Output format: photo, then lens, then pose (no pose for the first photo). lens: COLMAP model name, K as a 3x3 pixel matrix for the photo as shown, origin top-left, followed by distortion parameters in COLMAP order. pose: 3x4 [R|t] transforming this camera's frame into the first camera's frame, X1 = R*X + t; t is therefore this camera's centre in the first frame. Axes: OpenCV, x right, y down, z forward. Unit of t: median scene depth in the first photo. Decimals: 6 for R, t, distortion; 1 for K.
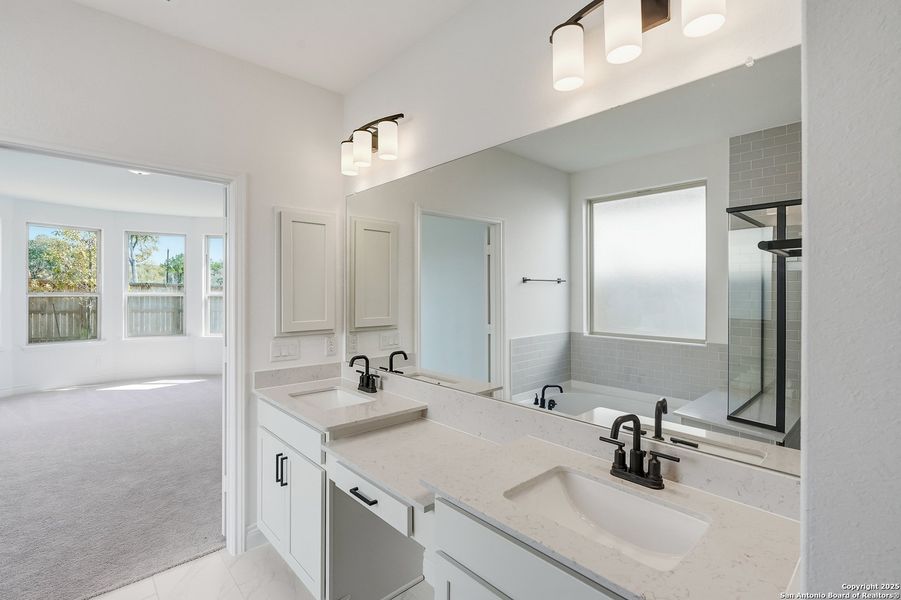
lens RADIAL K [[415.5, 0, 448.5], [0, 415.5, 293.4], [0, 0, 1]] dist [-0.003451, 0.000608]
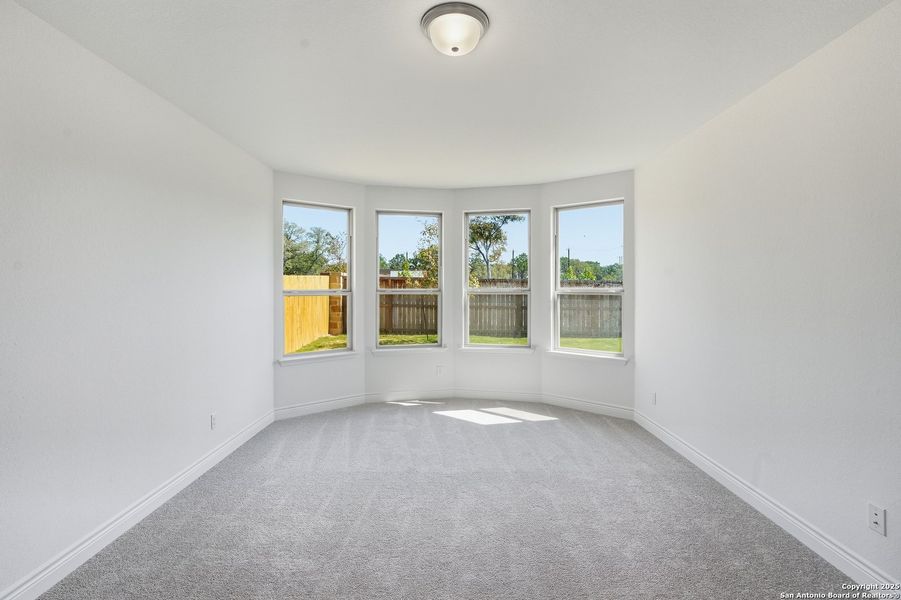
lens RADIAL K [[421.9, 0, 448.7], [0, 421.9, 285.5], [0, 0, 1]] dist [-0.003618, 0.000796]
pose [[0.733386, -0.003598, -0.679803, -0.314325], [-0.003016, 0.999959, -0.008547, -0.001976], [0.679806, 0.008319, 0.733345, 0.481846]]
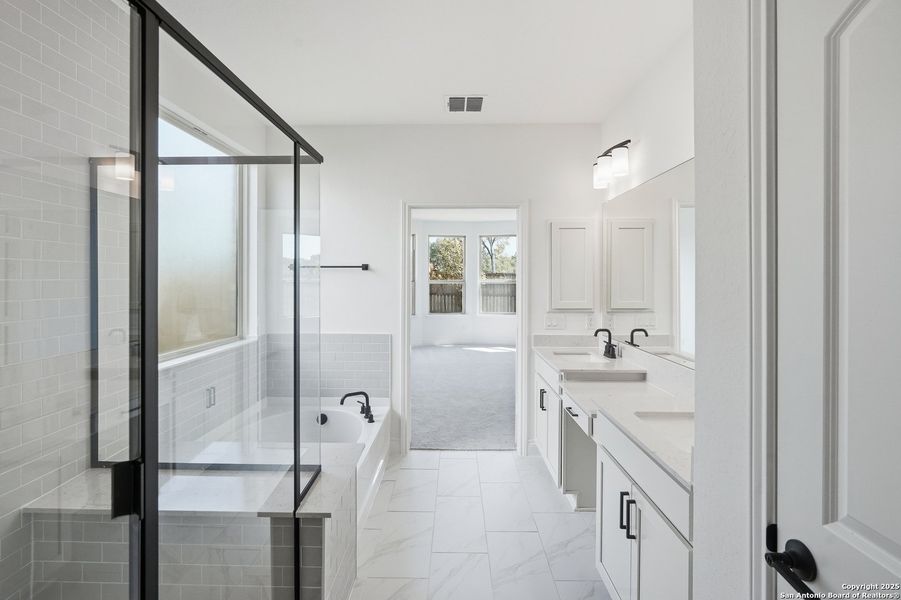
lens RADIAL K [[434.7, 0, 450.3], [0, 434.7, 277.2], [0, 0, 1]] dist [-0.000732, 0.000144]
pose [[0.730929, -0.003812, -0.682443, 0.160923], [-0.003204, 0.999954, -0.009018, 0.001141], [0.682446, 0.008778, 0.730883, -0.140641]]
